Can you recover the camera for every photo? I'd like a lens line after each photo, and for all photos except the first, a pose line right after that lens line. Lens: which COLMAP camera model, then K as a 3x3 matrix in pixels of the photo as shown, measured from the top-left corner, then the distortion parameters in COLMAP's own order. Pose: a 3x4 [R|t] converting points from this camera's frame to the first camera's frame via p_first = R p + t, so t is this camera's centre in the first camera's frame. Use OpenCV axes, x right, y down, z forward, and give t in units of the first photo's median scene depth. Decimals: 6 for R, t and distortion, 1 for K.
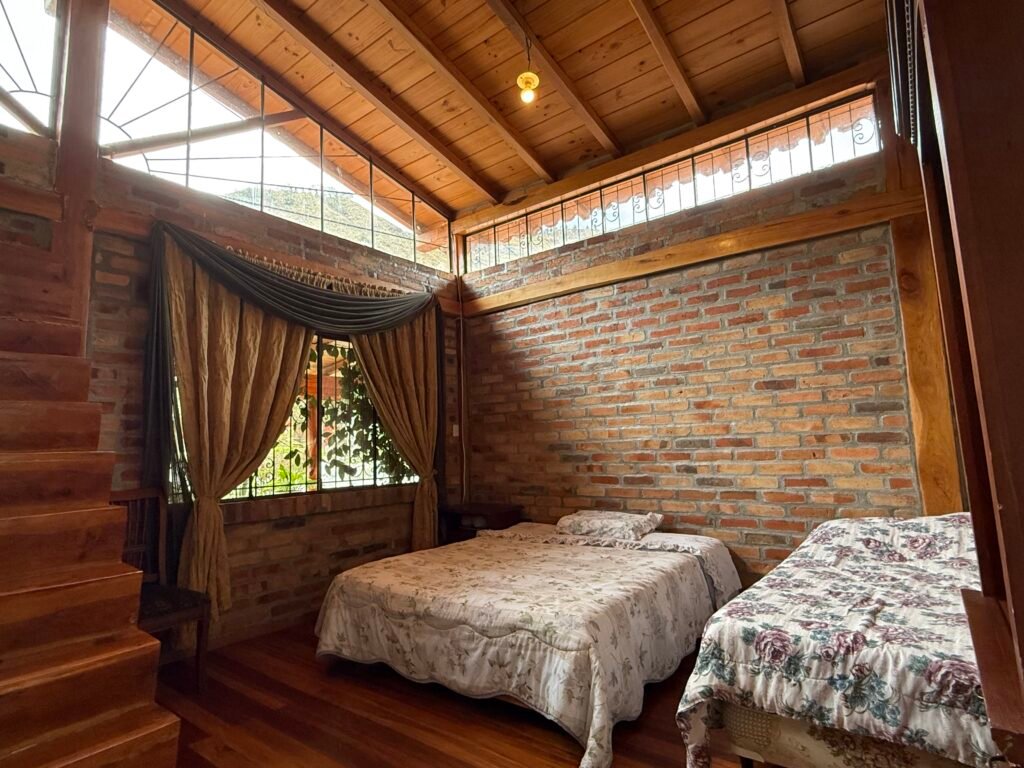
lens RADIAL K [[545.0, 0, 512.0], [0, 545.0, 384.0], [0, 0, 1]] dist [-0.000855, 0.000023]
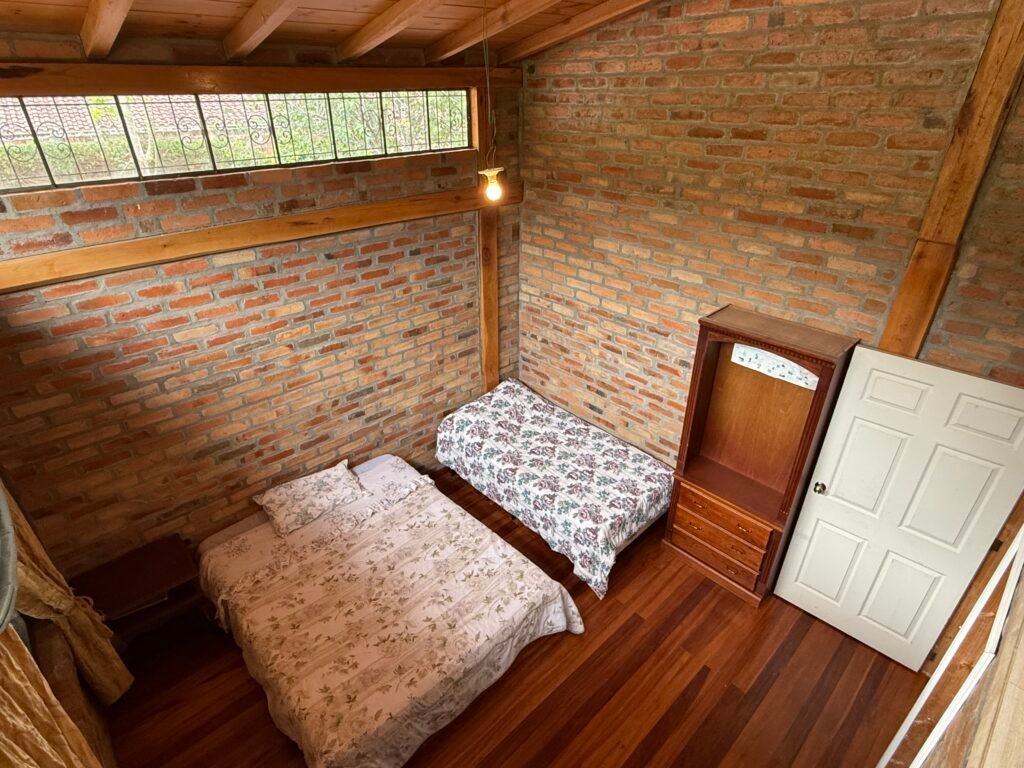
lens RADIAL K [[545.0, 0, 512.0], [0, 545.0, 384.0], [0, 0, 1]] dist [-0.000855, 0.000023]
pose [[0.159060, -0.447013, 0.880272, -0.602185], [-0.115269, 0.877117, 0.466239, -0.469577], [-0.980517, -0.175628, 0.087987, 0.591919]]
